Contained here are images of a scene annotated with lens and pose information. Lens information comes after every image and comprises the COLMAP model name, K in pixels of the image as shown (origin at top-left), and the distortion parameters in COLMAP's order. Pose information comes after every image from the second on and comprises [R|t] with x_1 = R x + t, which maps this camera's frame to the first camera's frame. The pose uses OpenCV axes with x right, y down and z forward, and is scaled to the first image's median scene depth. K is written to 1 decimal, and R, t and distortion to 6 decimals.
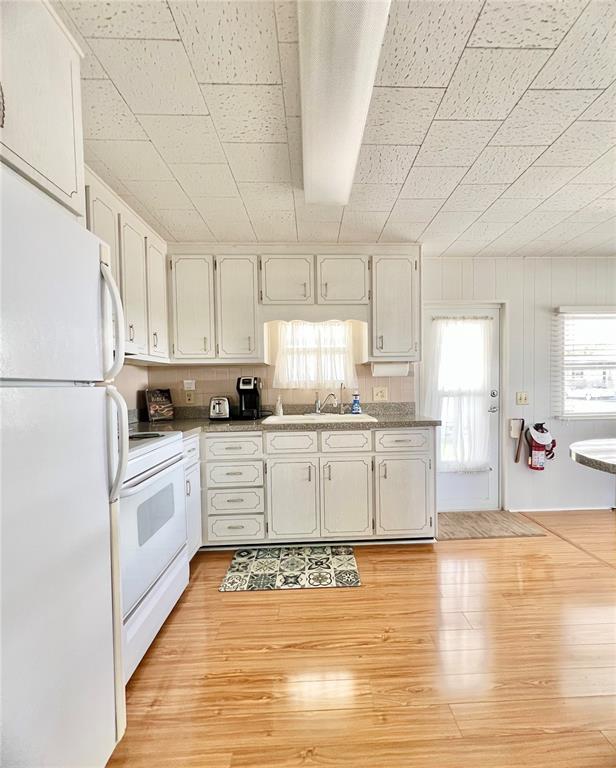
lens RADIAL K [[349.7, 0, 324.5], [0, 349.7, 395.3], [0, 0, 1]] dist [-0.000785, 0.000497]
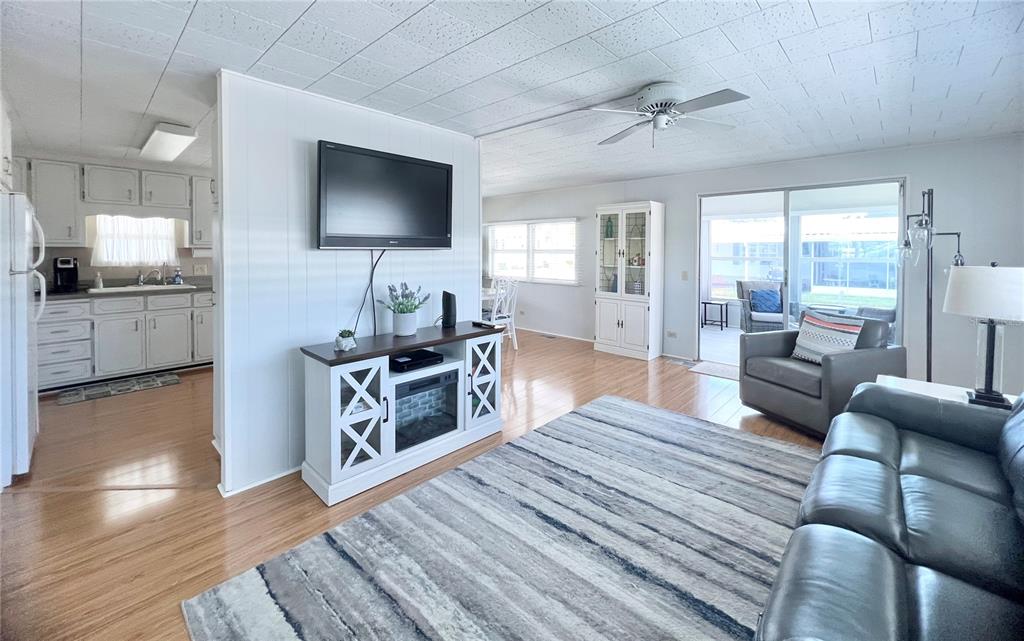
lens RADIAL K [[414.3, 0, 519.2], [0, 414.3, 257.7], [0, 0, 1]] dist [0.002864, -0.000242]
pose [[0.710624, 0.005270, 0.703552, -0.116158], [0.004972, 0.999909, -0.012511, -0.027002], [-0.703554, 0.012389, 0.710534, -1.227364]]
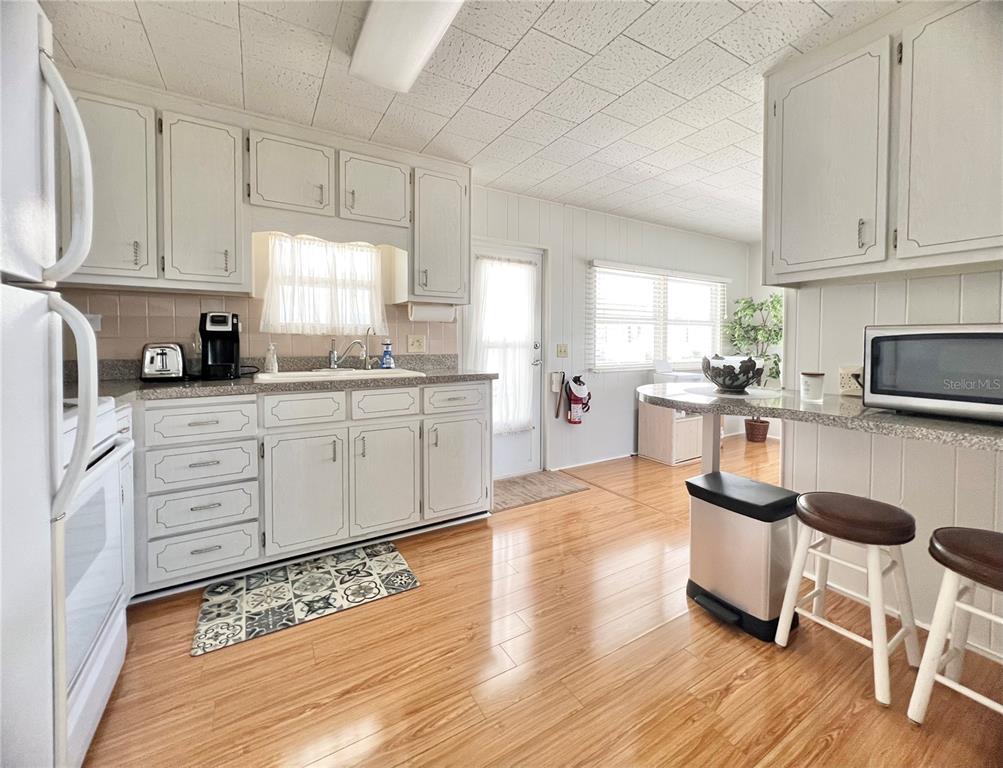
lens RADIAL K [[428.8, 0, 522.4], [0, 428.8, 349.1], [0, 0, 1]] dist [-0.001508, 0.001246]
pose [[0.865375, 0.009311, 0.501038, -0.136677], [-0.001960, 0.999883, -0.015197, 0.025990], [-0.501121, 0.012169, 0.865292, 0.043708]]
